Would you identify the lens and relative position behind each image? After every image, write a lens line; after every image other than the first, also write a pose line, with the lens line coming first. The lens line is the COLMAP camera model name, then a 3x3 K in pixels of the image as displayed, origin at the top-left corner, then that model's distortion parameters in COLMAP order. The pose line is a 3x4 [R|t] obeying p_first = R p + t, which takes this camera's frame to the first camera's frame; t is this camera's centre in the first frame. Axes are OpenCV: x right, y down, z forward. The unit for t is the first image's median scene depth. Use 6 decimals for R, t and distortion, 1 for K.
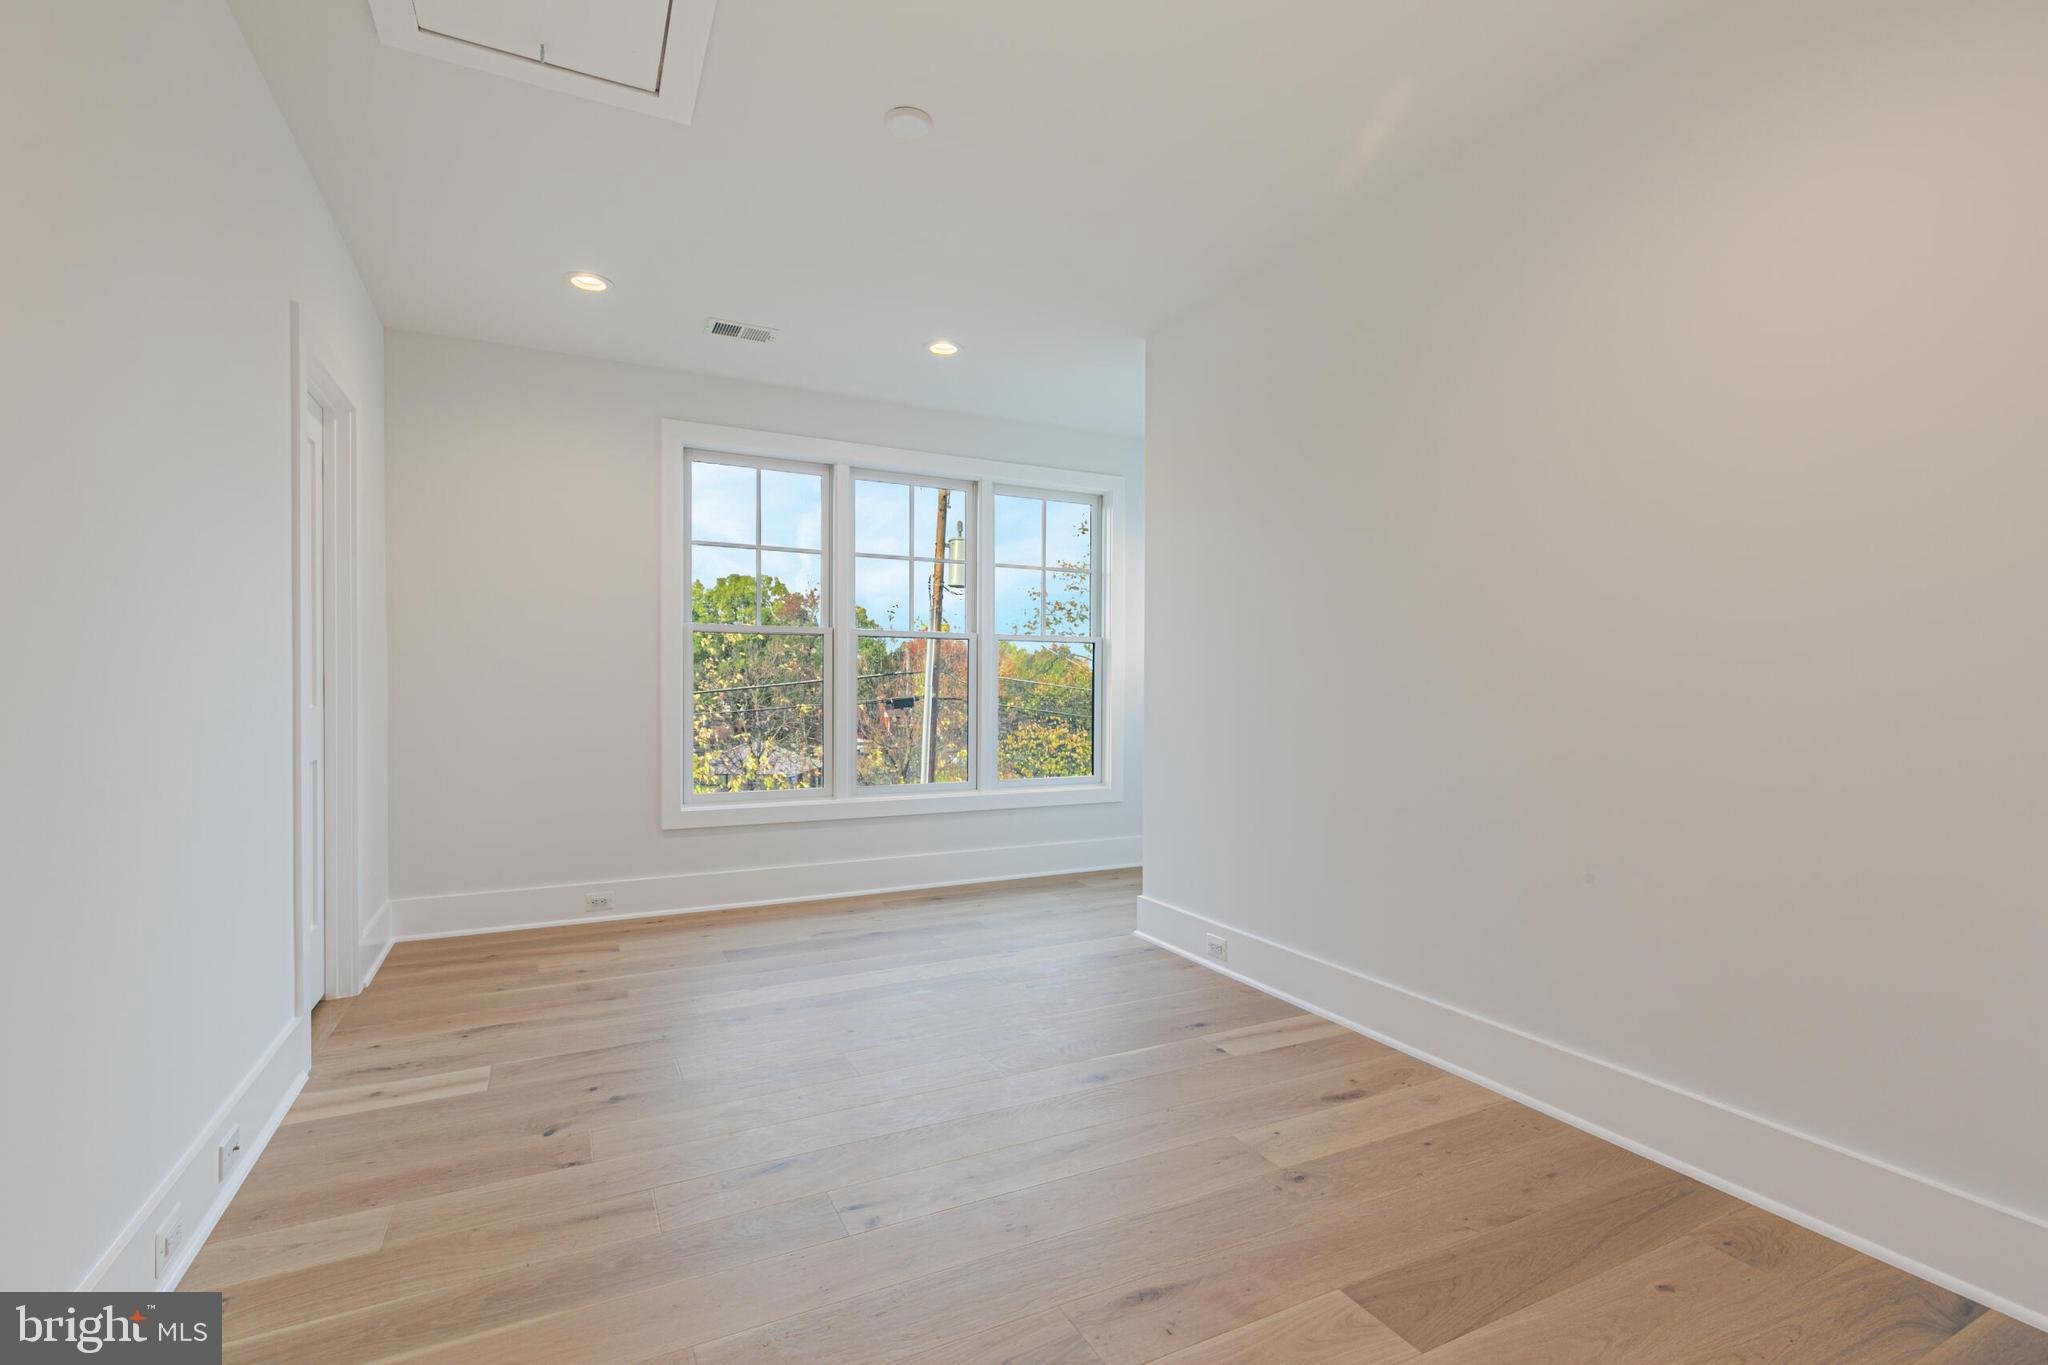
lens RADIAL K [[919.4, 0, 1027.5], [0, 919.4, 684.5], [0, 0, 1]] dist [0.005489, -0.000733]
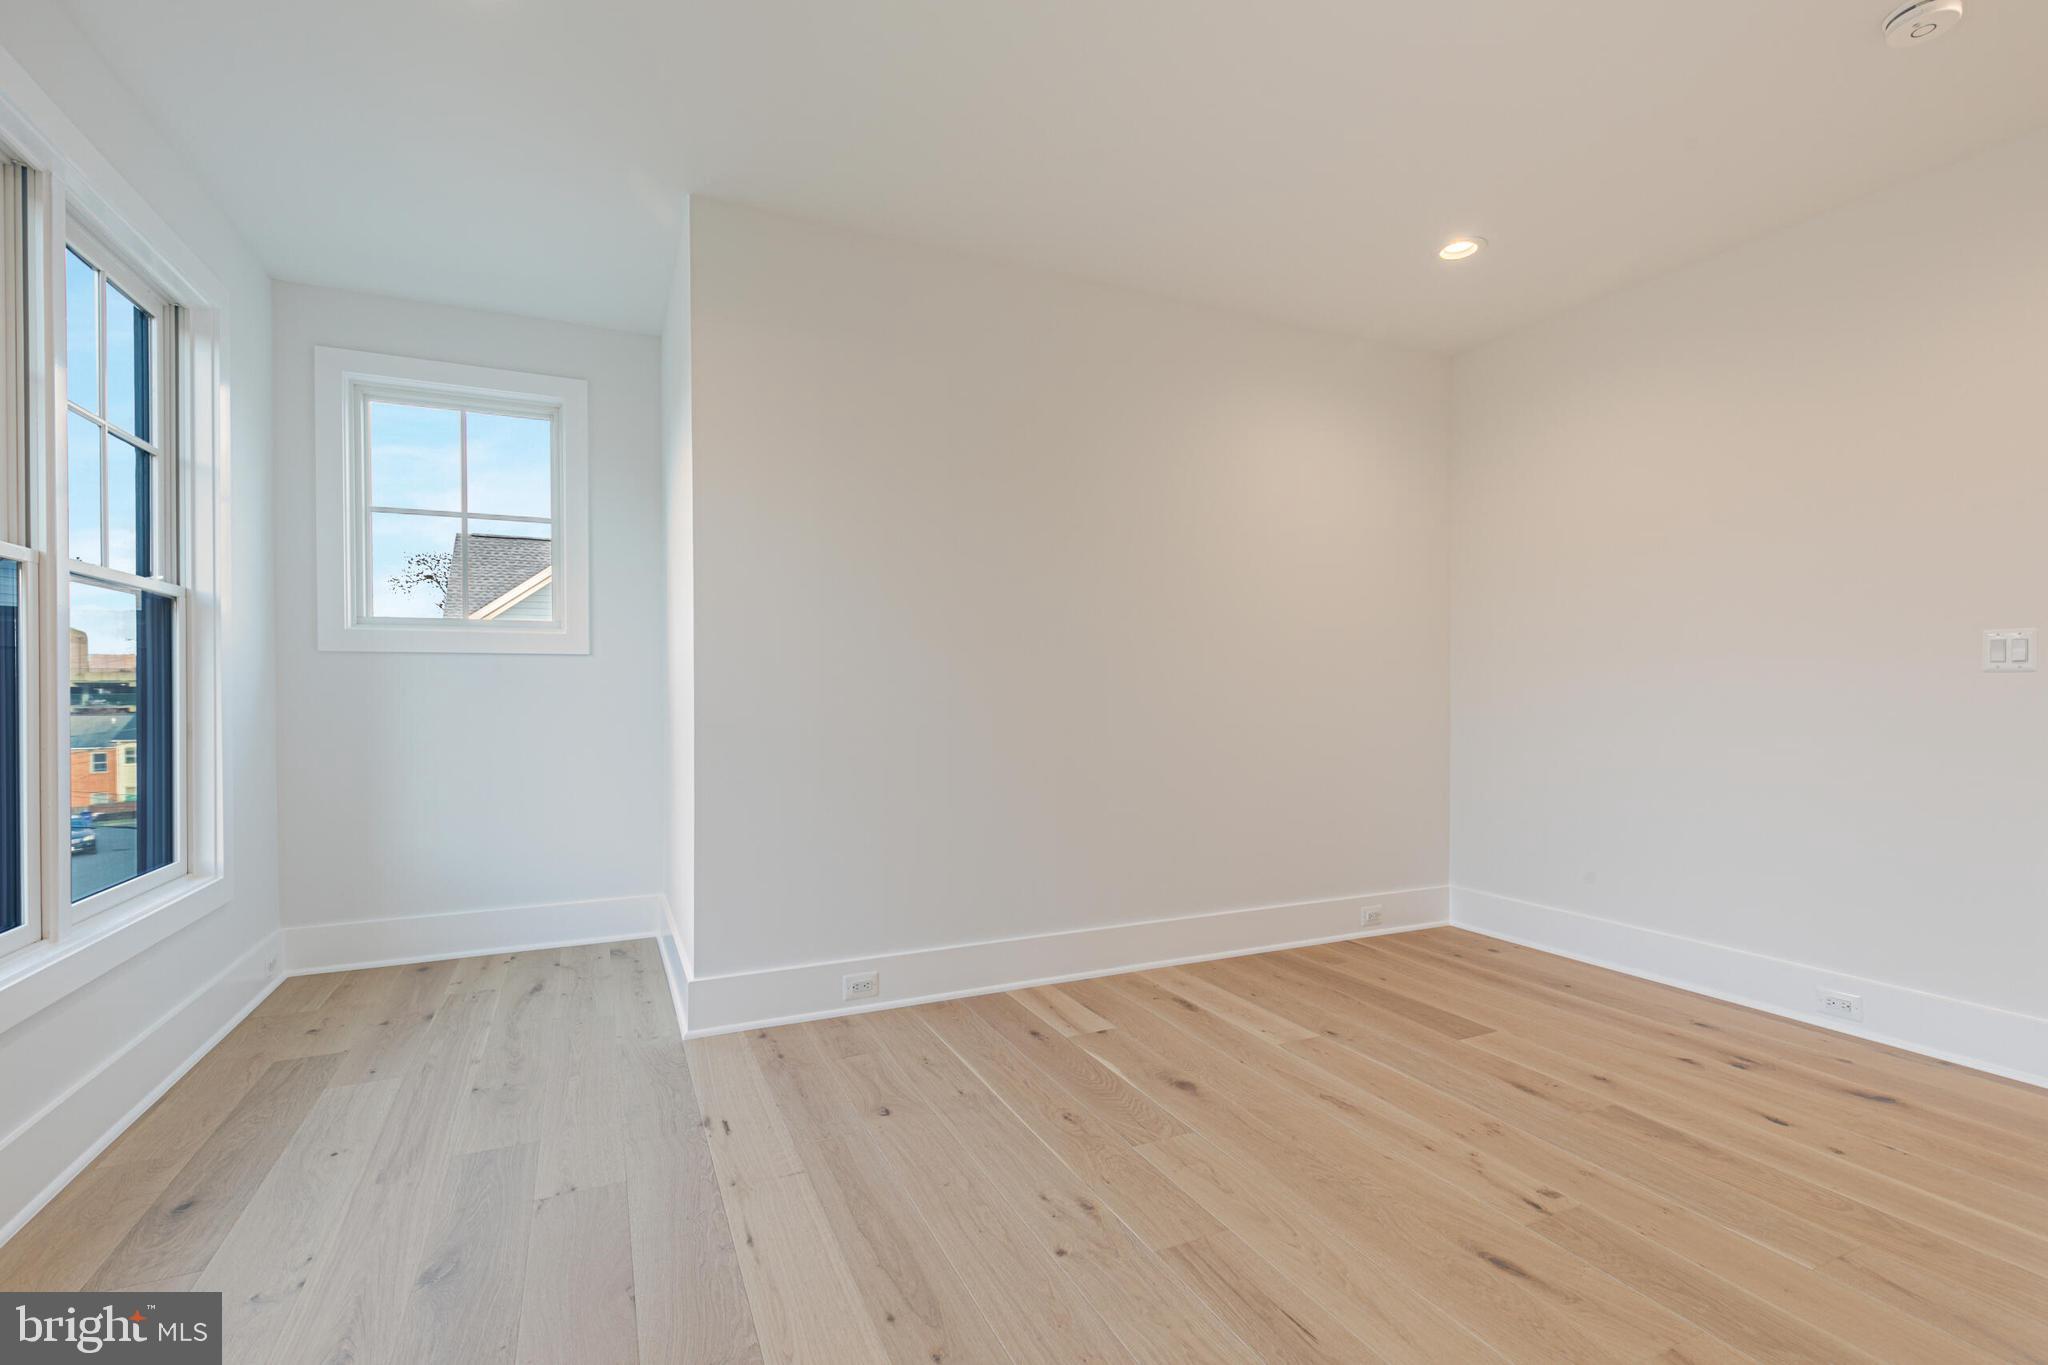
lens RADIAL K [[919.4, 0, 1025.7], [0, 919.4, 680.1], [0, 0, 1]] dist [0.005489, -0.000733]
pose [[0.040953, 0.005896, 0.999144, -0.928202], [0.001264, 0.999981, -0.005953, 0.009126], [-0.999160, 0.001507, 0.040945, 1.165816]]
